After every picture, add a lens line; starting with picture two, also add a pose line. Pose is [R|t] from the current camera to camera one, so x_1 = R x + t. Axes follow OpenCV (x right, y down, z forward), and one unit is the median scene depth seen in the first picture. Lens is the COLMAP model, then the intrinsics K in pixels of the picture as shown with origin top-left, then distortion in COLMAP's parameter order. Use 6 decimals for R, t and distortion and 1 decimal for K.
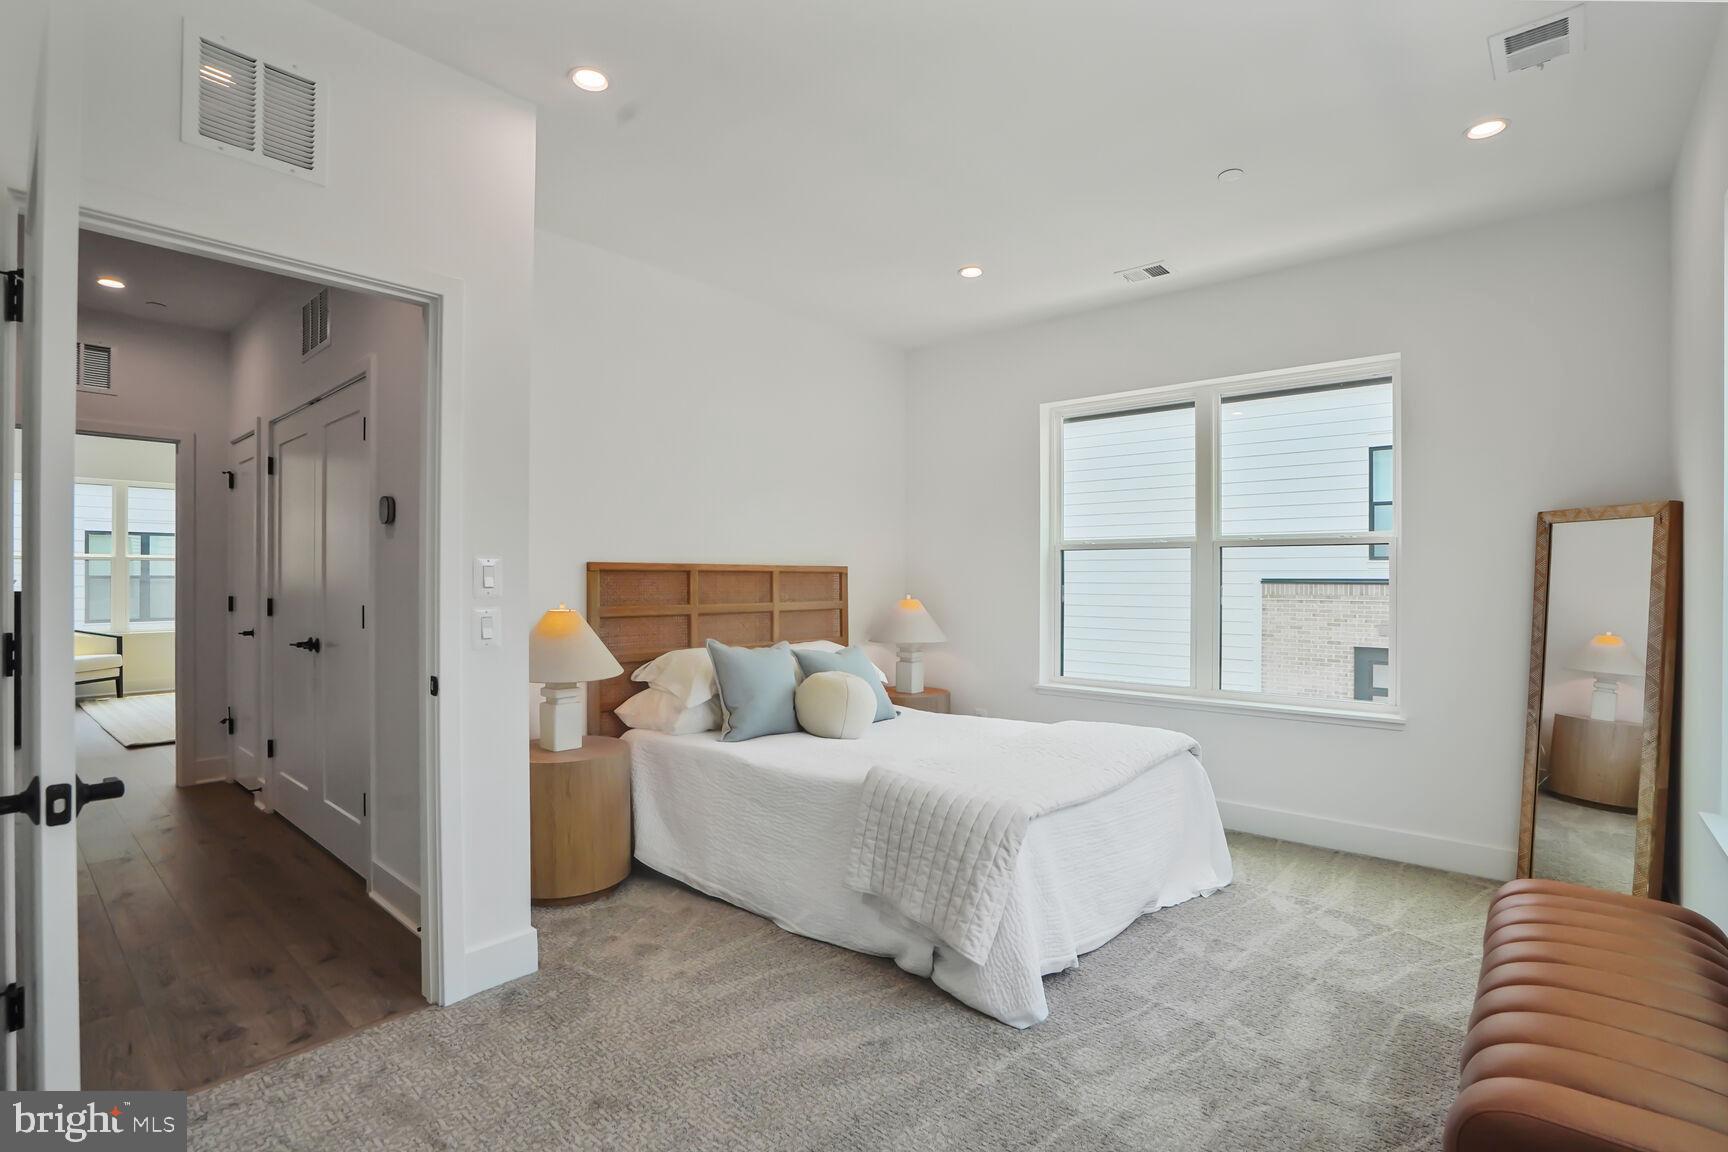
lens RADIAL K [[807.8, 0, 858.6], [0, 807.8, 569.0], [0, 0, 1]] dist [-0.060816, 0.023281]
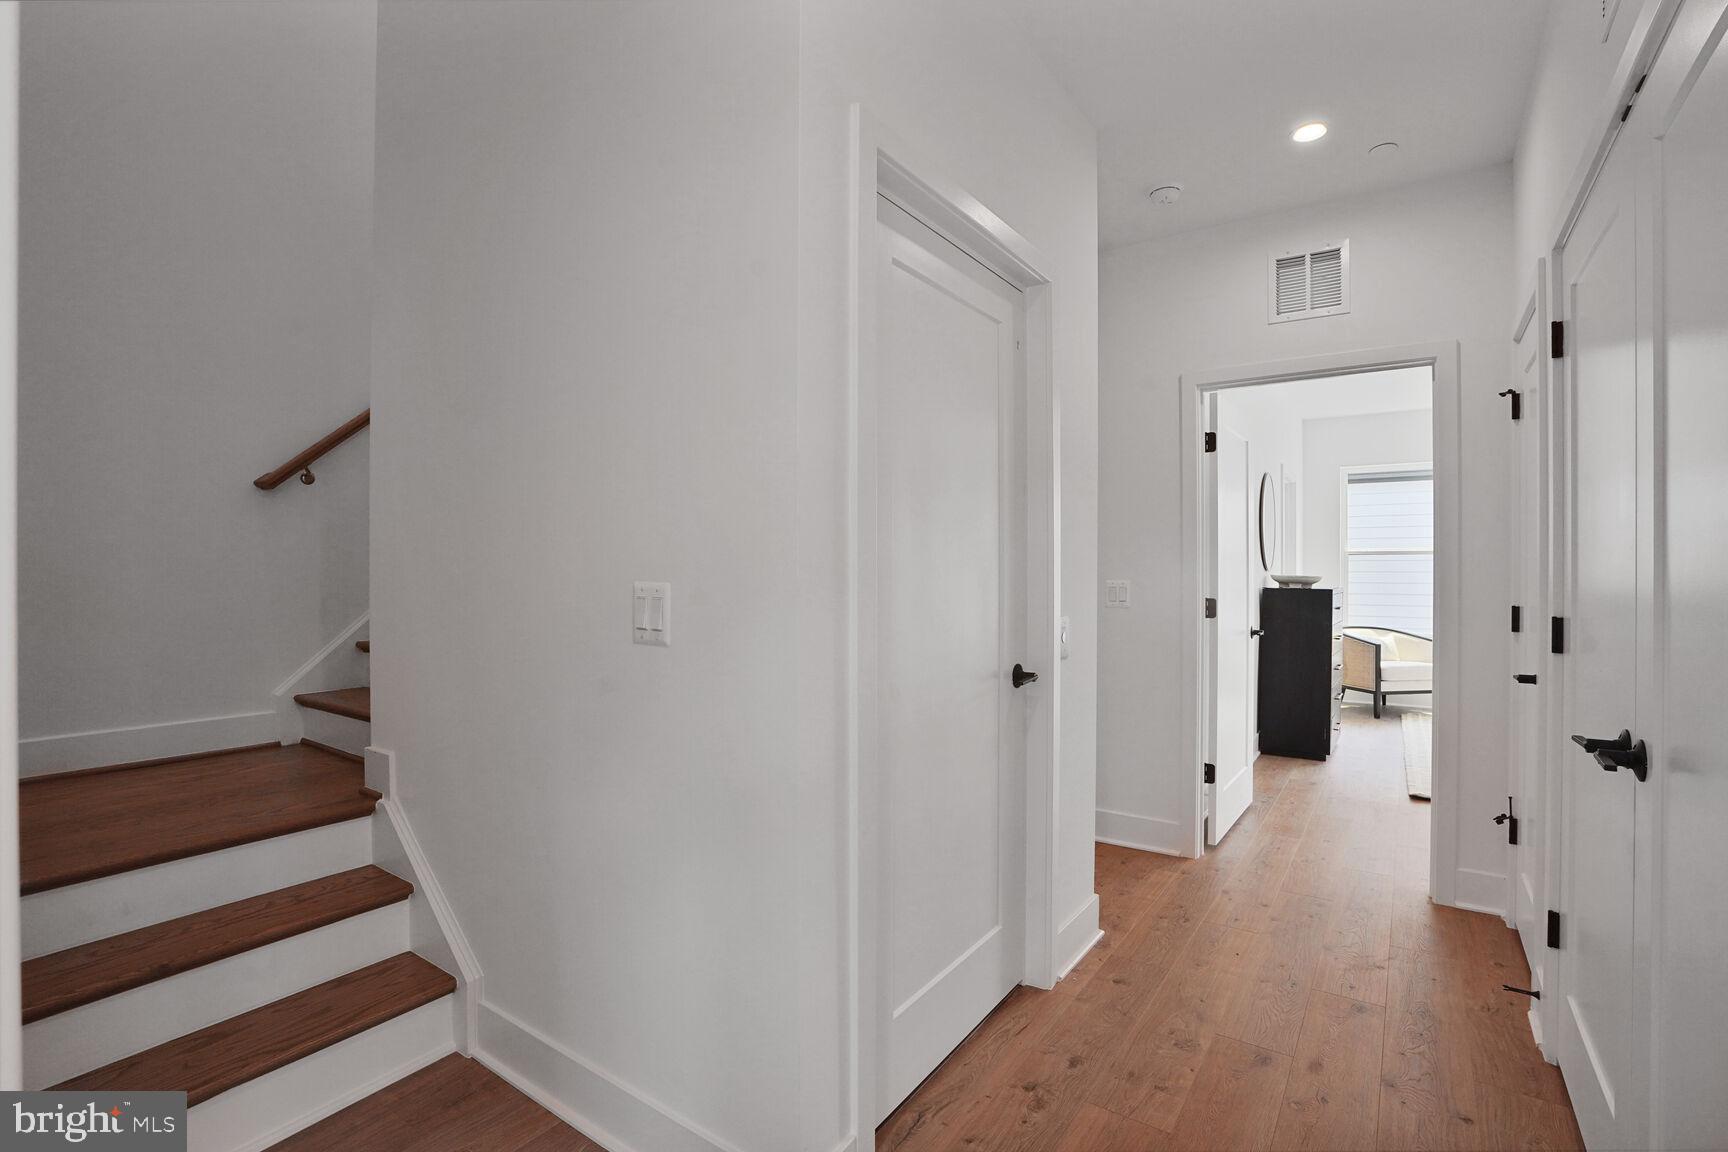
lens RADIAL K [[799.3, 0, 864.0], [0, 799.3, 576.0], [0, 0, 1]] dist [-0.010840, -0.000577]
pose [[0.120701, 0.003691, -0.992682, -0.302677], [0.006955, 0.999965, 0.004564, 0.007069], [0.992665, -0.007455, 0.120671, 0.493715]]
